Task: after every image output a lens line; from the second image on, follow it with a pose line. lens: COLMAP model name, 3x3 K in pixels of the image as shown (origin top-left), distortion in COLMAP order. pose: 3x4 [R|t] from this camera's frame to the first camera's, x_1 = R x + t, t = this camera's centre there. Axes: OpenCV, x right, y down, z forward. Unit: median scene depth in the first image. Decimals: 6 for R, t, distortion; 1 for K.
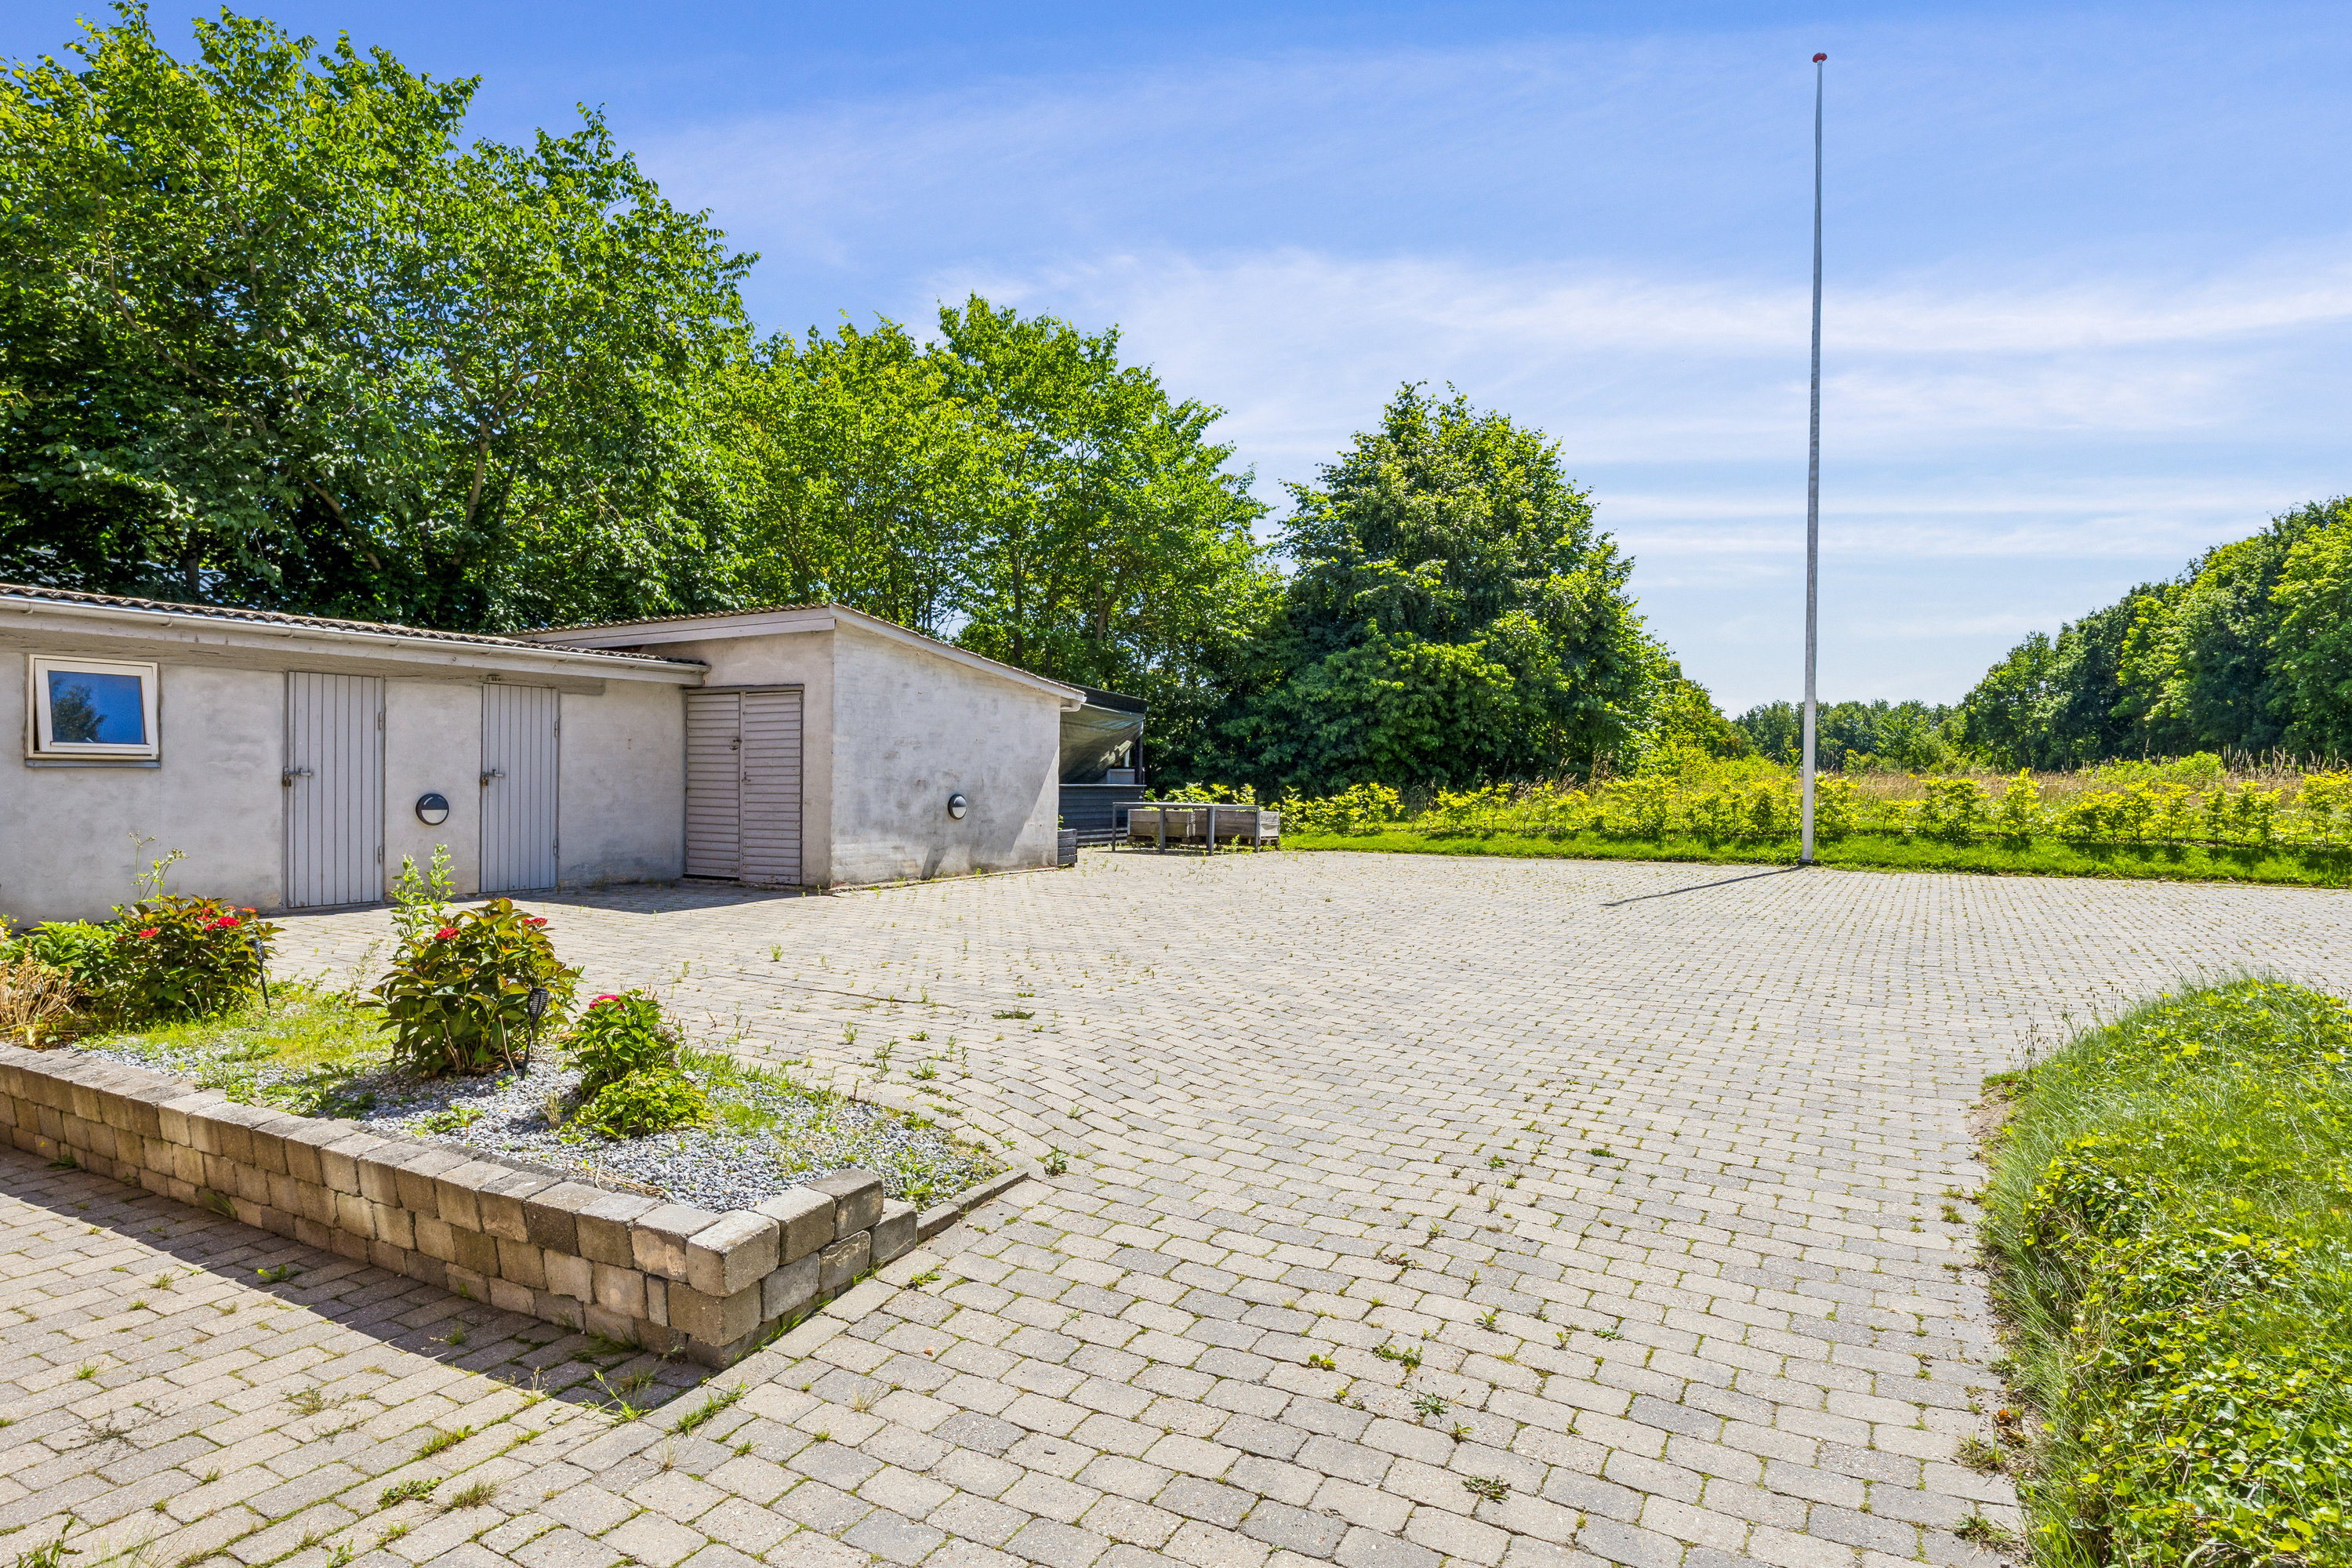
lens RADIAL K [[1335.0, 0, 1176.0], [0, 1335.0, 784.0], [0, 0, 1]] dist [-0.014721, -0.000342]
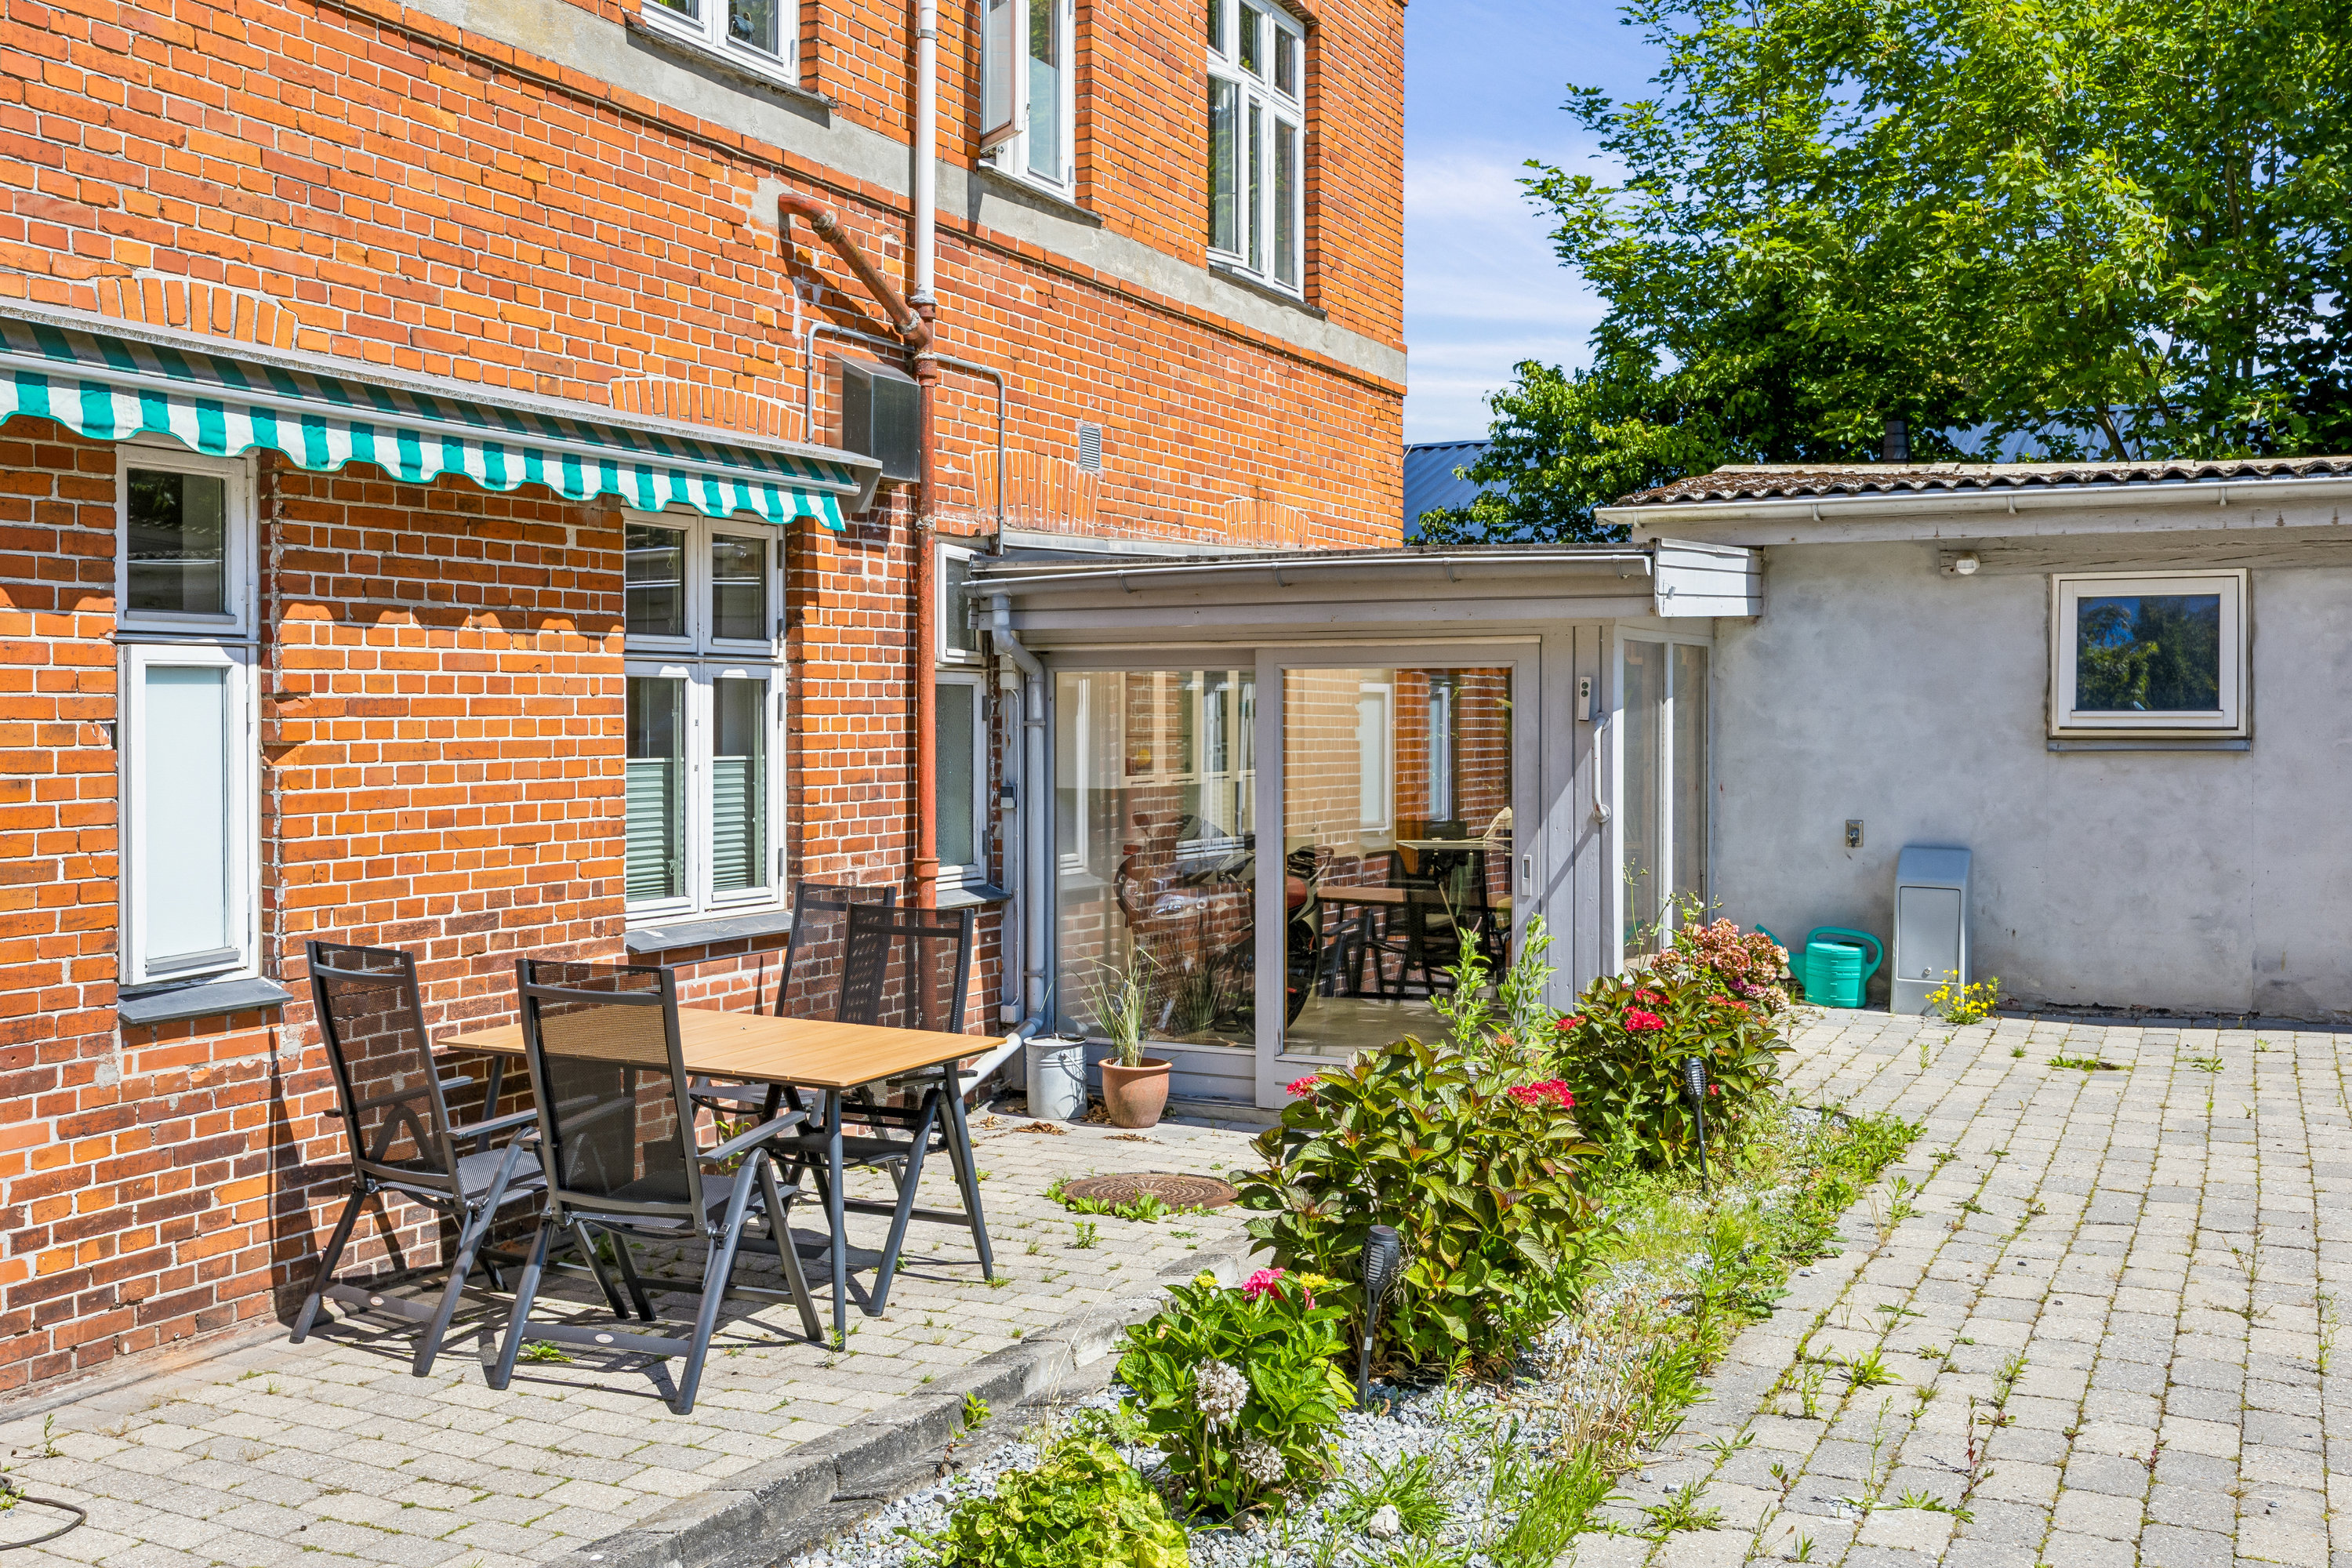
lens RADIAL K [[2249.1, 0, 1176.3], [0, 2249.1, 735.8], [0, 0, 1]] dist [-0.000391, -0.004220]
pose [[0.050399, -0.002745, -0.998725, 0.170669], [-0.002041, 0.999994, -0.002851, -0.014186], [0.998727, 0.002182, 0.050393, 0.453990]]
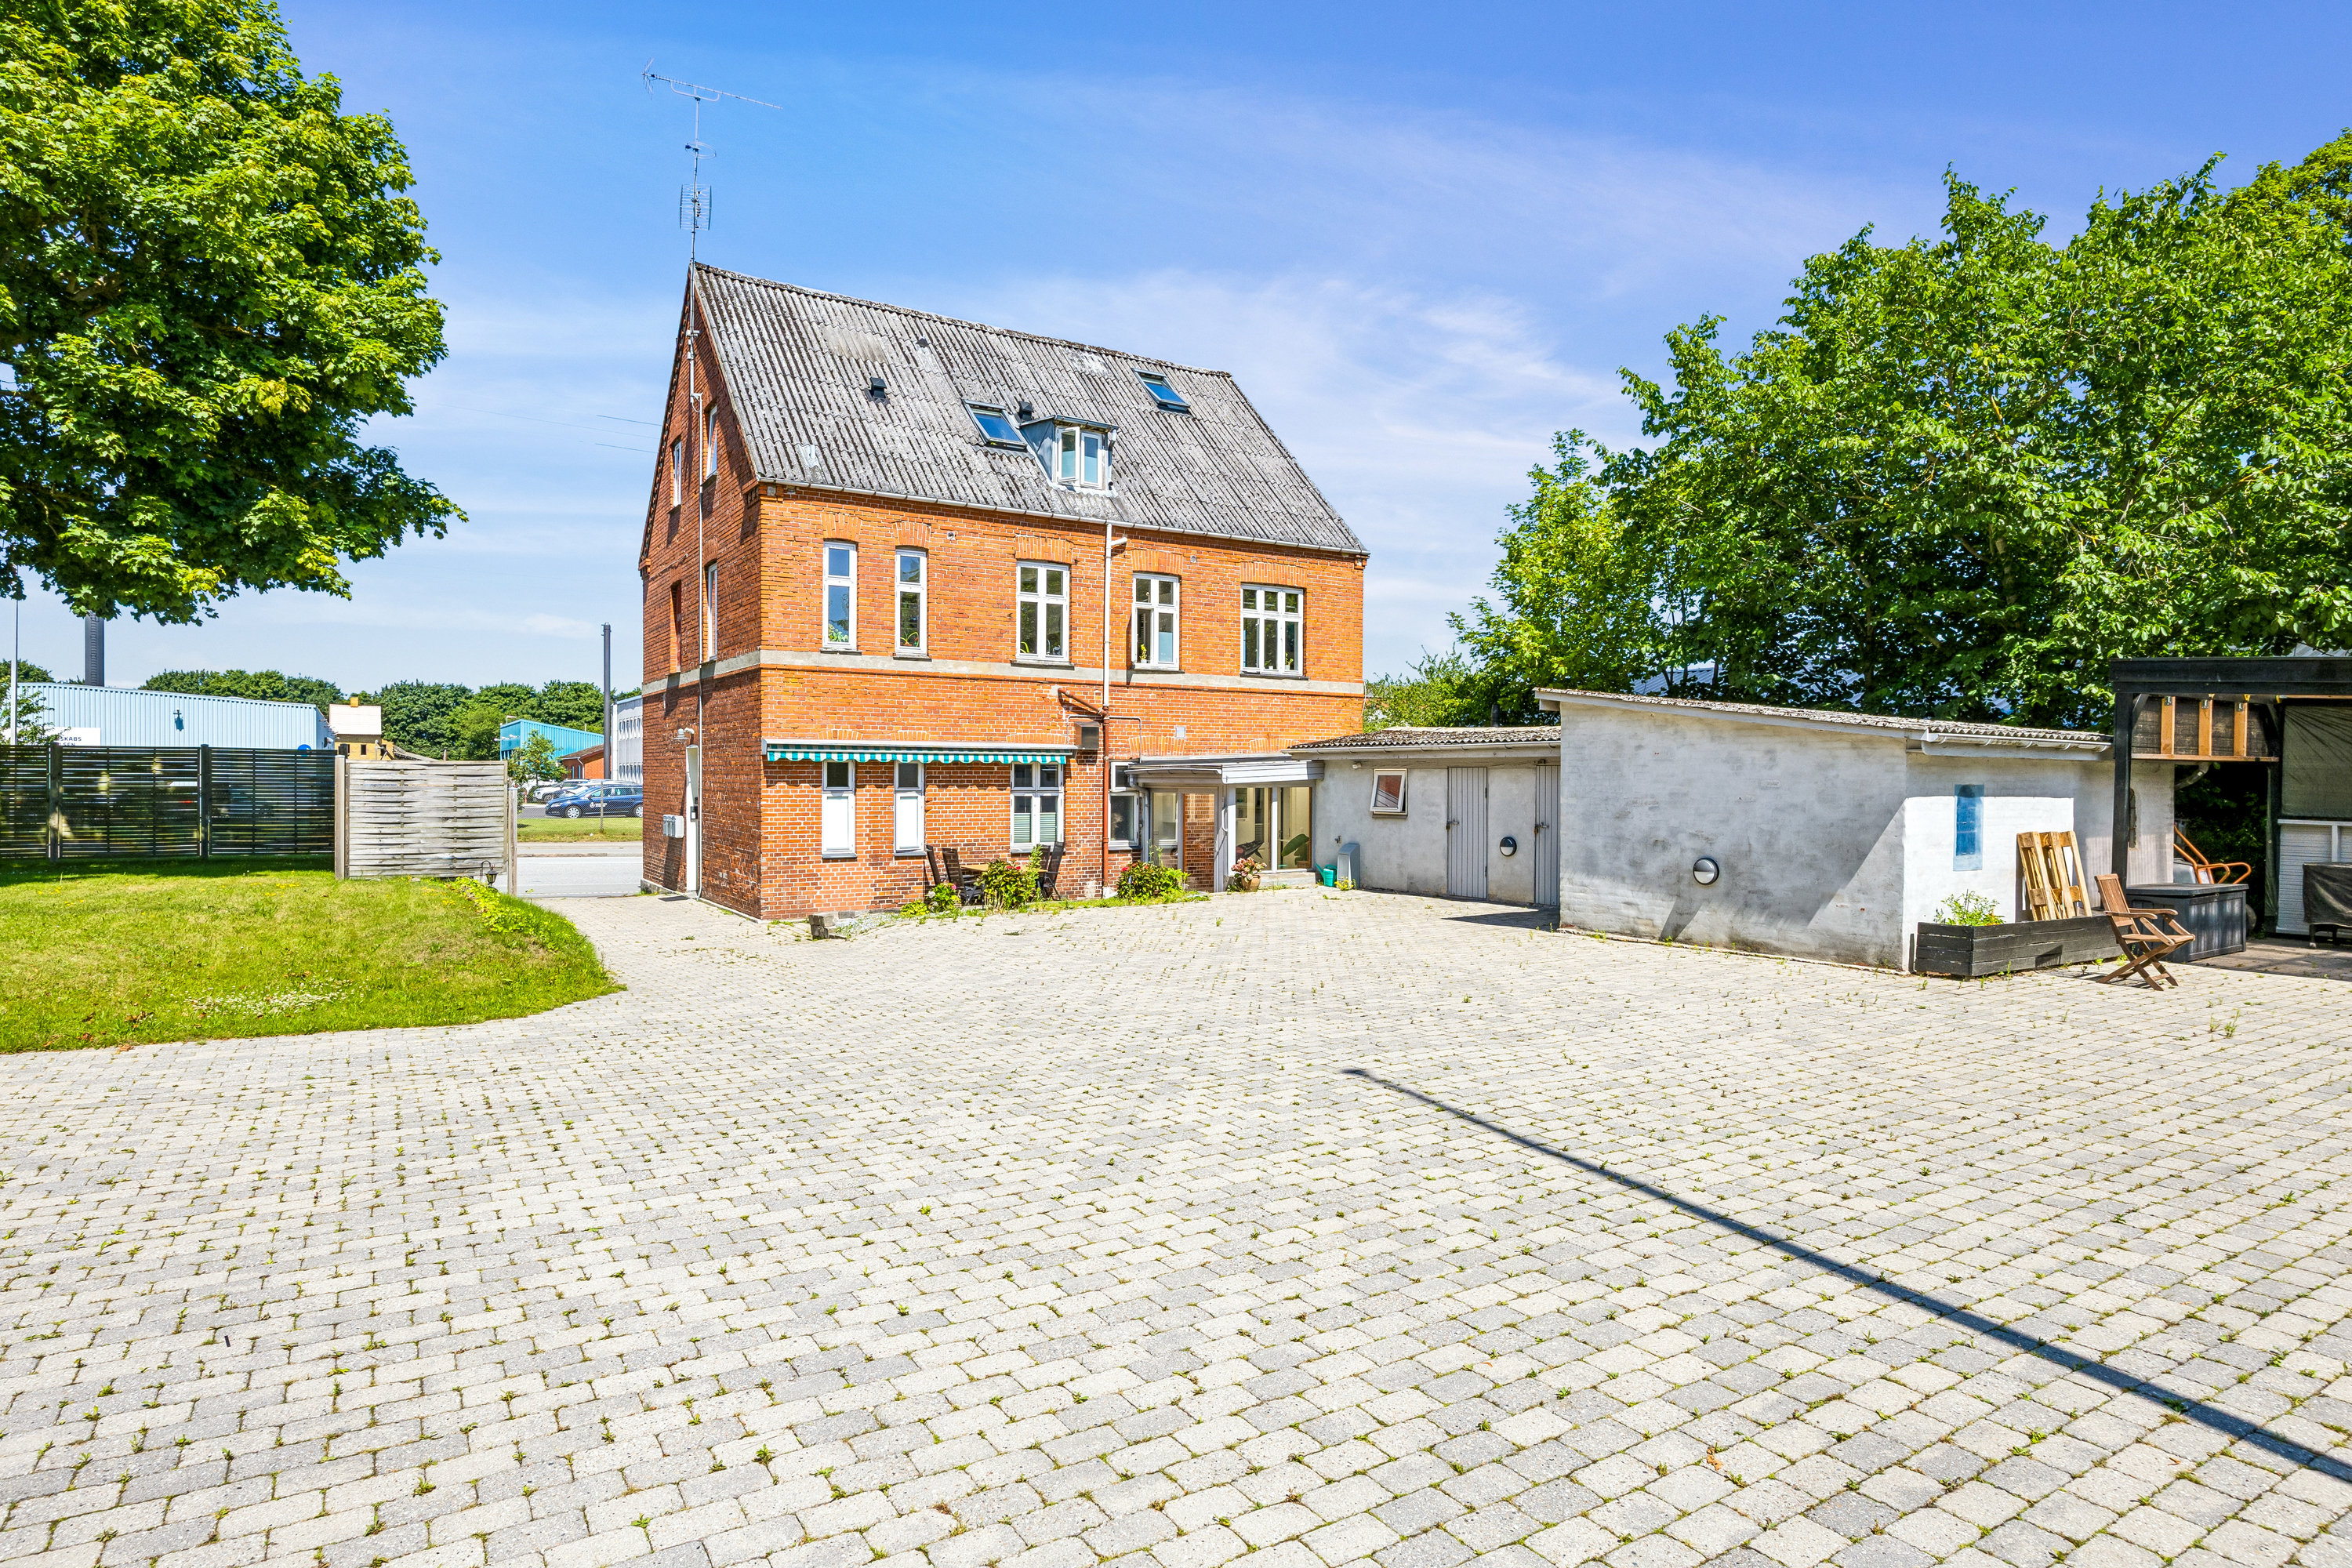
lens RADIAL K [[1335.0, 0, 1176.0], [0, 1335.0, 784.0], [0, 0, 1]] dist [-0.014721, -0.000342]
pose [[-0.492465, -0.009814, -0.870277, 1.155144], [-0.012169, 0.999916, -0.004390, -0.049165], [0.870247, 0.008428, -0.492544, 1.598208]]
